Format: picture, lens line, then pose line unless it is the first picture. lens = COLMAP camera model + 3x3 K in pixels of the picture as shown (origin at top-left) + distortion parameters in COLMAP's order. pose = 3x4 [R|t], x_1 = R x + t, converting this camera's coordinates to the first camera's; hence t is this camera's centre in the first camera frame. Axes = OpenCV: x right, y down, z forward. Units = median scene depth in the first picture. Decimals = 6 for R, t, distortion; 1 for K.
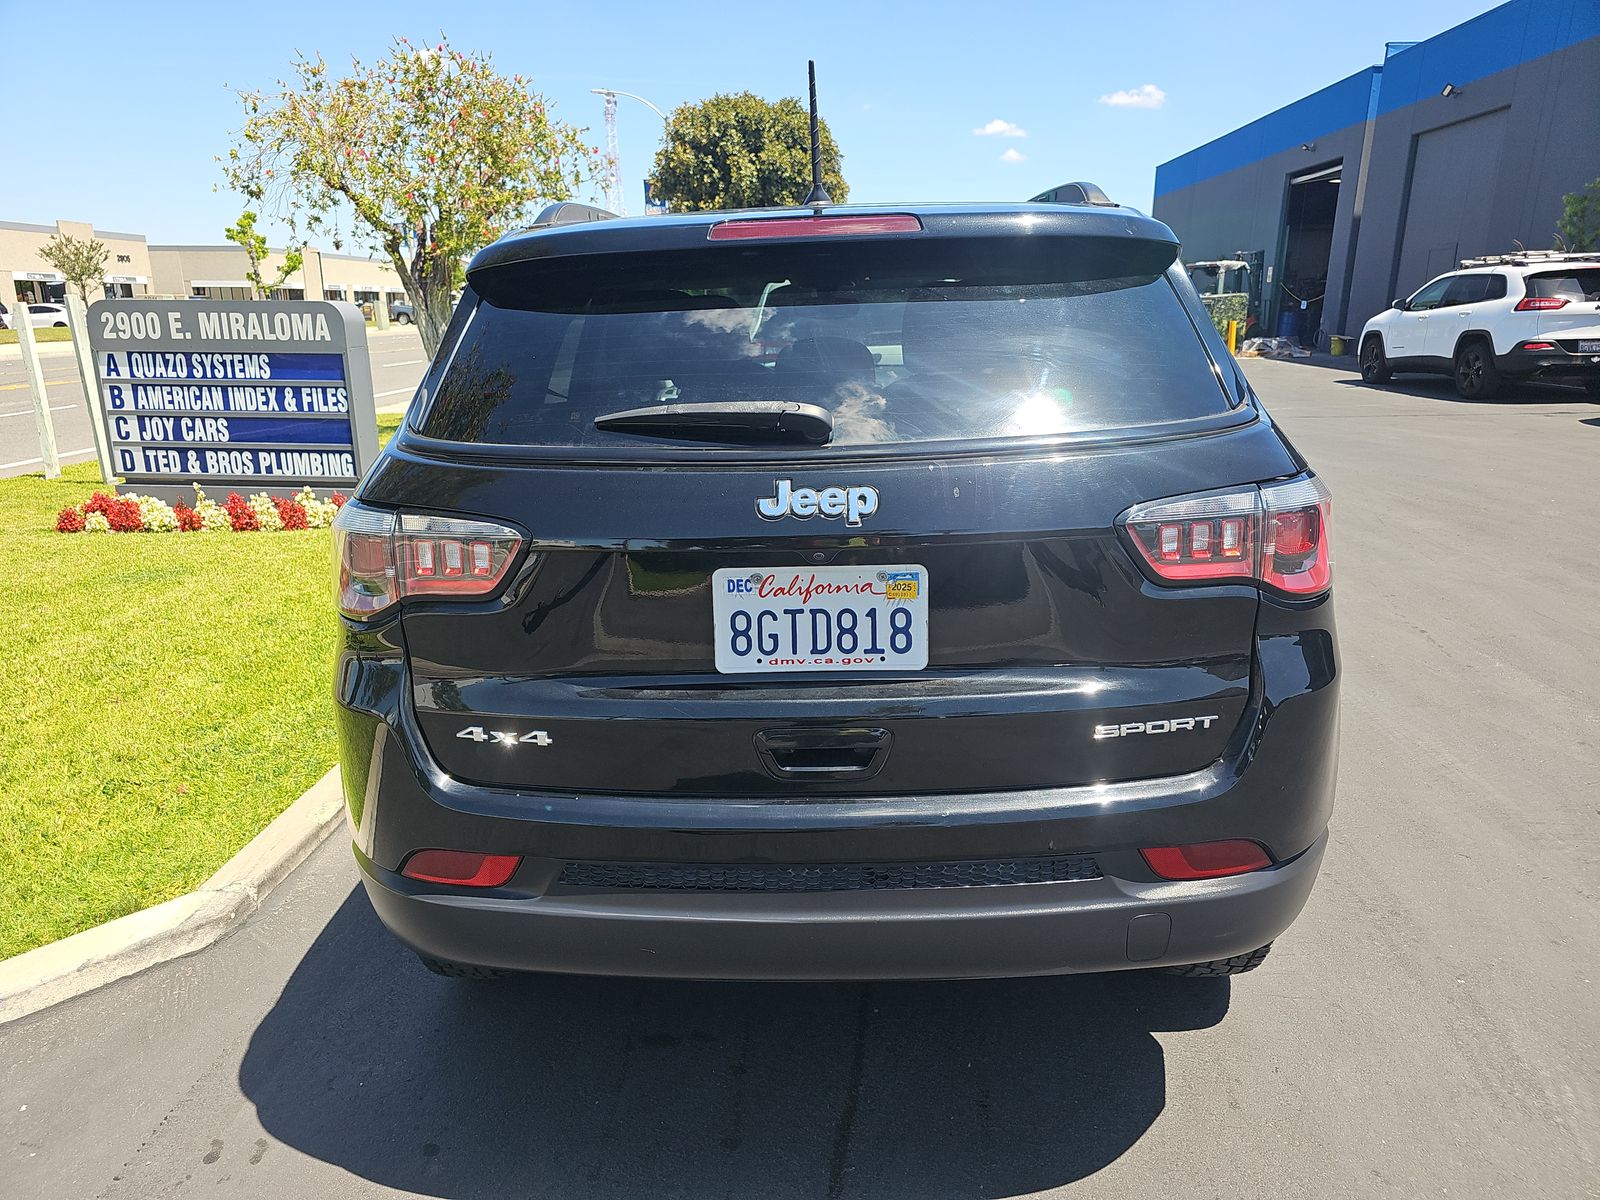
lens RADIAL K [[1067.2, 0, 800.0], [0, 1067.2, 600.0], [0, 0, 1]] dist [0.004768, 0.003247]
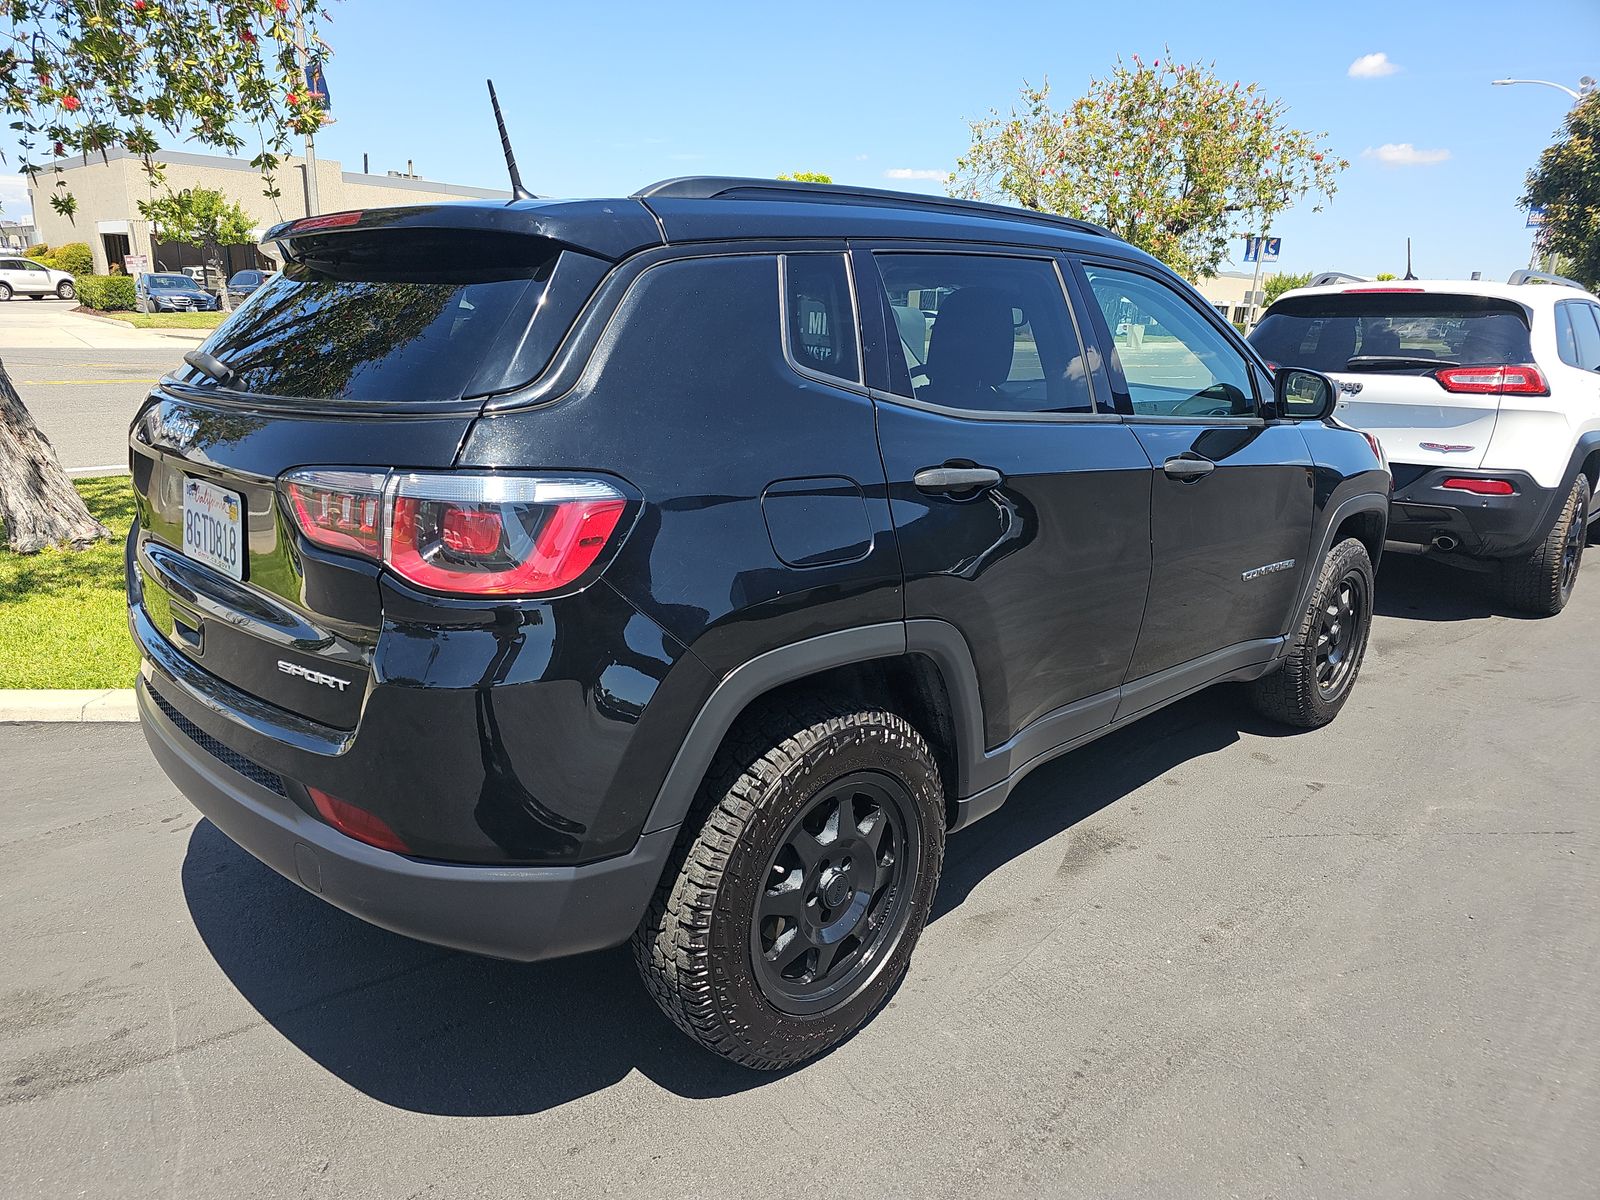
lens RADIAL K [[1067.2, 0, 800.0], [0, 1067.2, 600.0], [0, 0, 1]] dist [0.004768, 0.003247]
pose [[0.730073, 0.212258, -0.649569, 0.190049], [-0.220333, 0.972890, 0.070270, -0.019432], [0.646875, 0.091819, 0.757048, 0.067263]]
